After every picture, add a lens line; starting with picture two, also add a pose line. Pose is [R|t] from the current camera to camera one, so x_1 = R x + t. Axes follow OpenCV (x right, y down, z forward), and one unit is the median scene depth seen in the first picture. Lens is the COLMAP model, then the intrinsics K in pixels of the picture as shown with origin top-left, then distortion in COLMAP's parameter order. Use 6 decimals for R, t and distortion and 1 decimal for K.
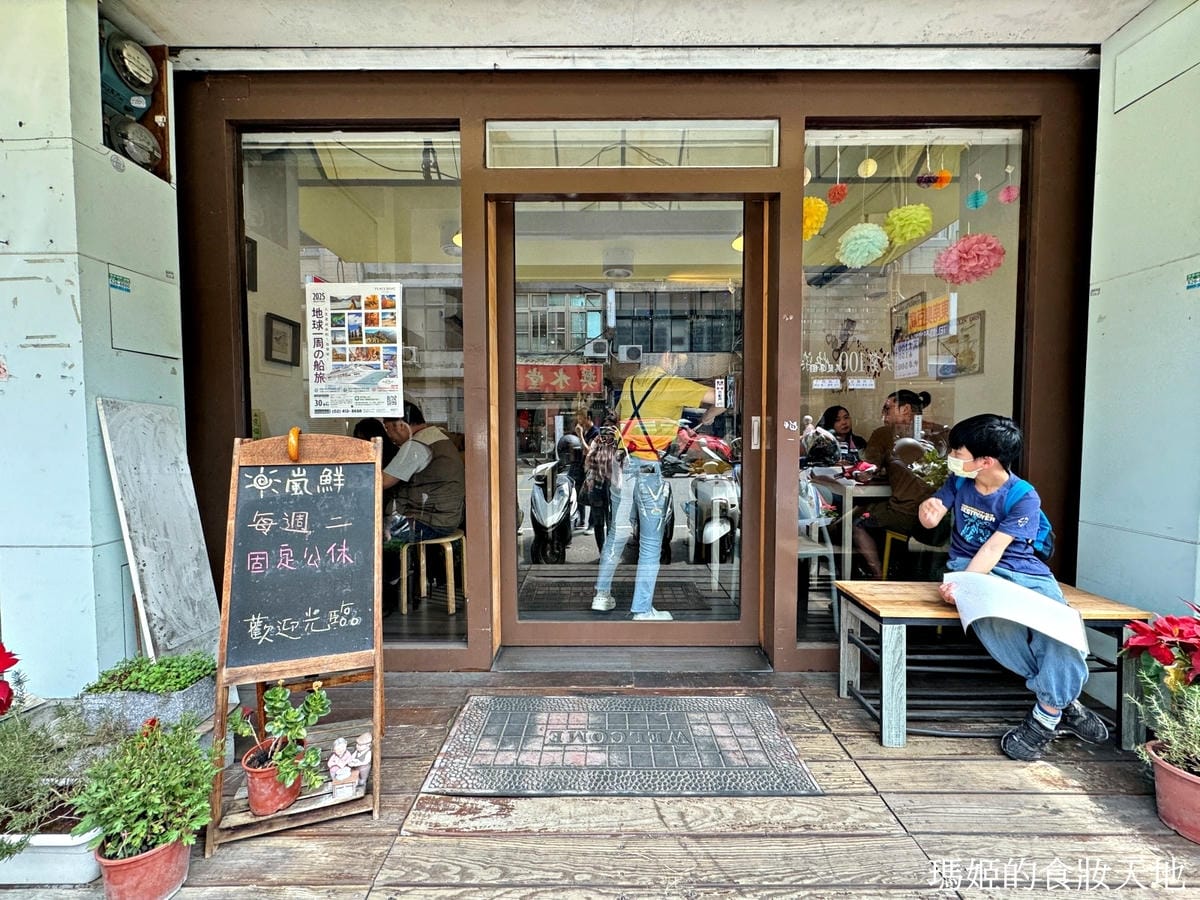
lens RADIAL K [[512.4, 0, 601.1], [0, 512.4, 445.2], [0, 0, 1]] dist [0.000588, 0.001319]
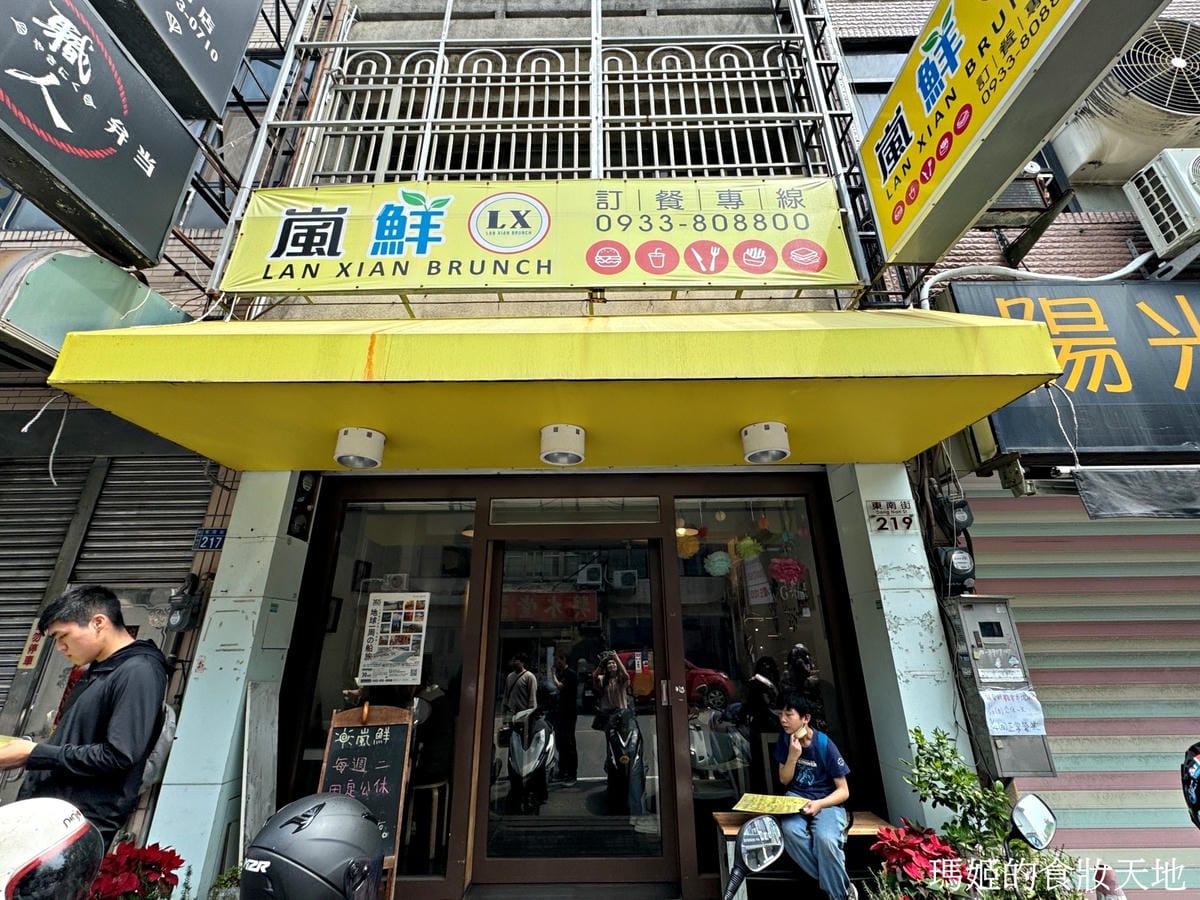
lens RADIAL K [[512.4, 0, 596.5], [0, 512.4, 451.3], [0, 0, 1]] dist [0.000588, 0.001319]
pose [[0.999979, -0.006491, -0.000077, 0.131405], [0.005904, 0.914375, -0.404825, -0.069667], [0.002698, 0.404816, 0.914394, -0.635987]]
